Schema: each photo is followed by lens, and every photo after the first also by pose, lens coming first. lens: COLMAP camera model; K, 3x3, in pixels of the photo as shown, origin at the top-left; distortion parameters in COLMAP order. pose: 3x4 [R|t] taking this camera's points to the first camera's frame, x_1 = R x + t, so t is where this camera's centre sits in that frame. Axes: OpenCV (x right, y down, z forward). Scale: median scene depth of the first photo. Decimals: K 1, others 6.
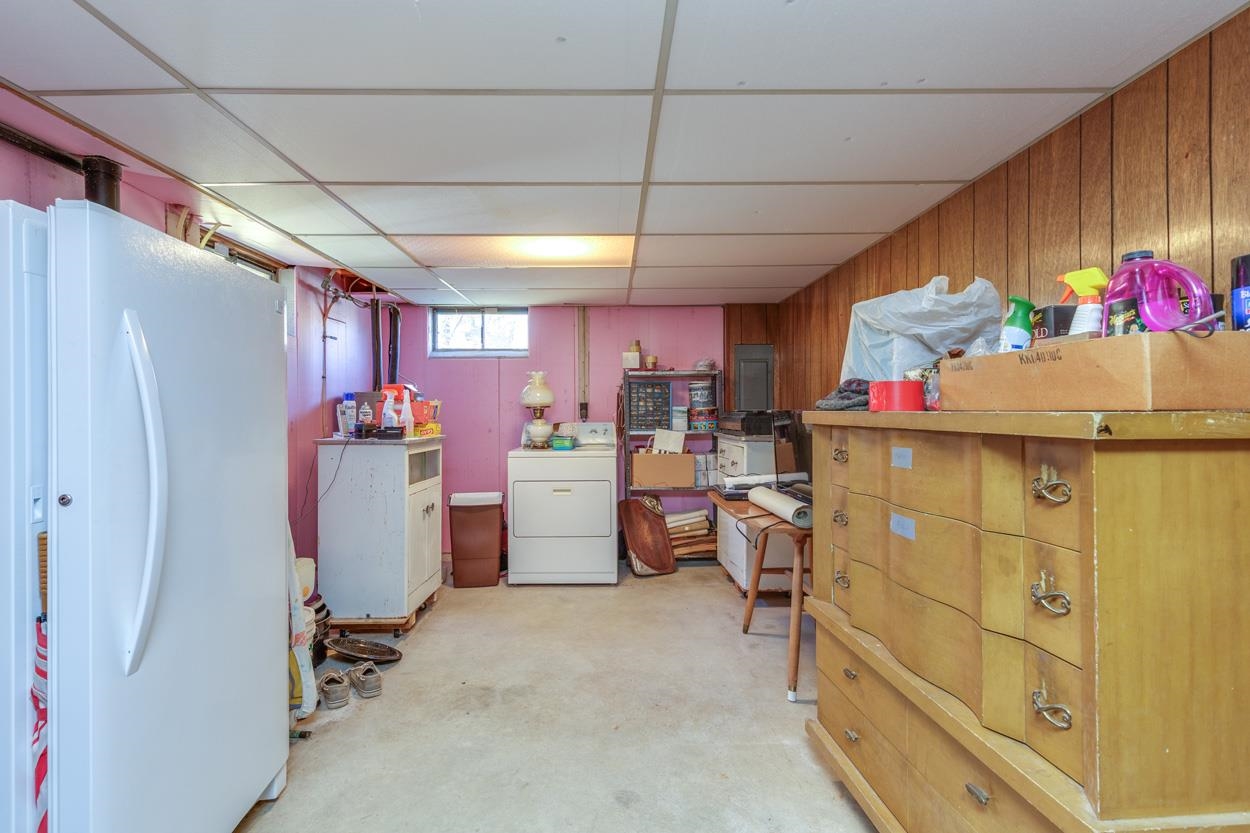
lens RADIAL K [[569.5, 0, 623.7], [0, 569.5, 409.9], [0, 0, 1]] dist [-0.001858, -0.000744]
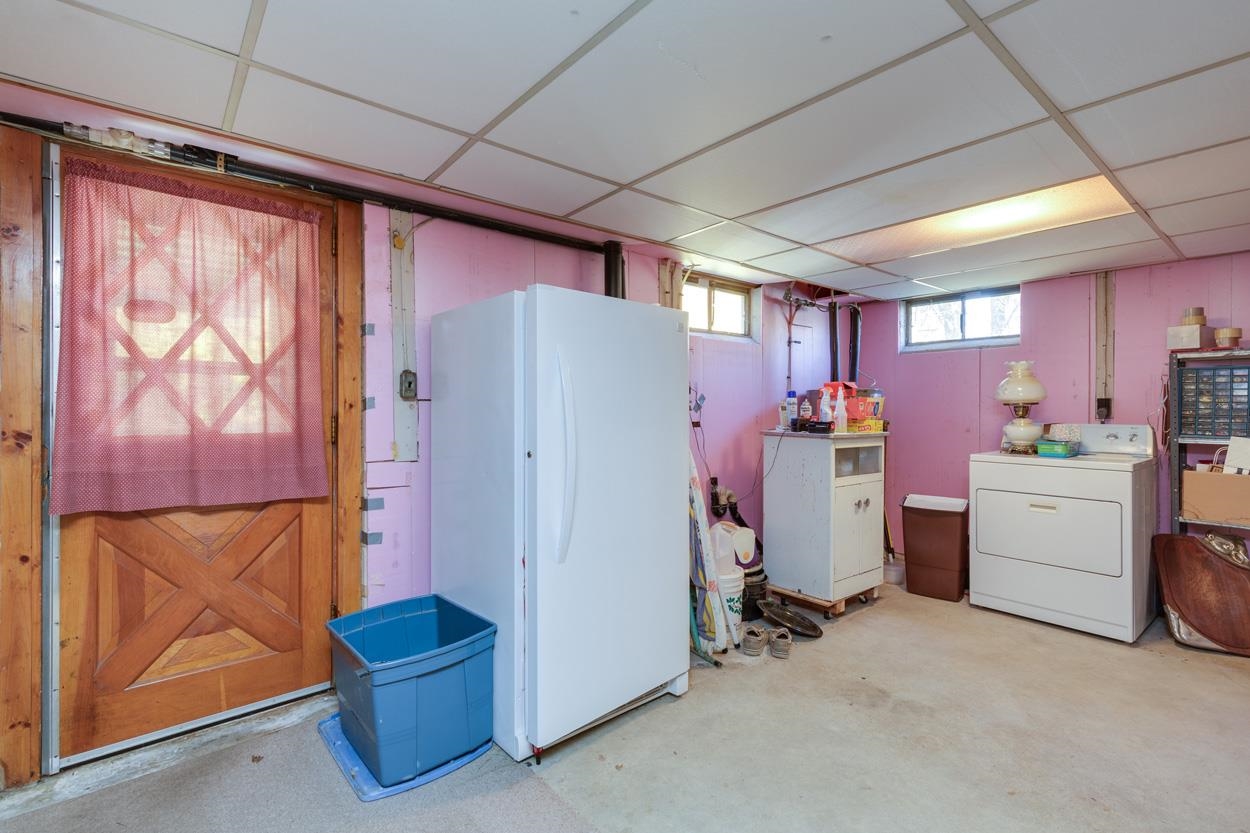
lens RADIAL K [[569.5, 0, 624.4], [0, 569.5, 411.5], [0, 0, 1]] dist [-0.001858, -0.000744]
pose [[0.625005, 0.011345, -0.780538, 0.148794], [-0.005555, 0.999934, 0.010086, 0.001152], [0.780601, -0.001968, 0.625027, 0.028275]]
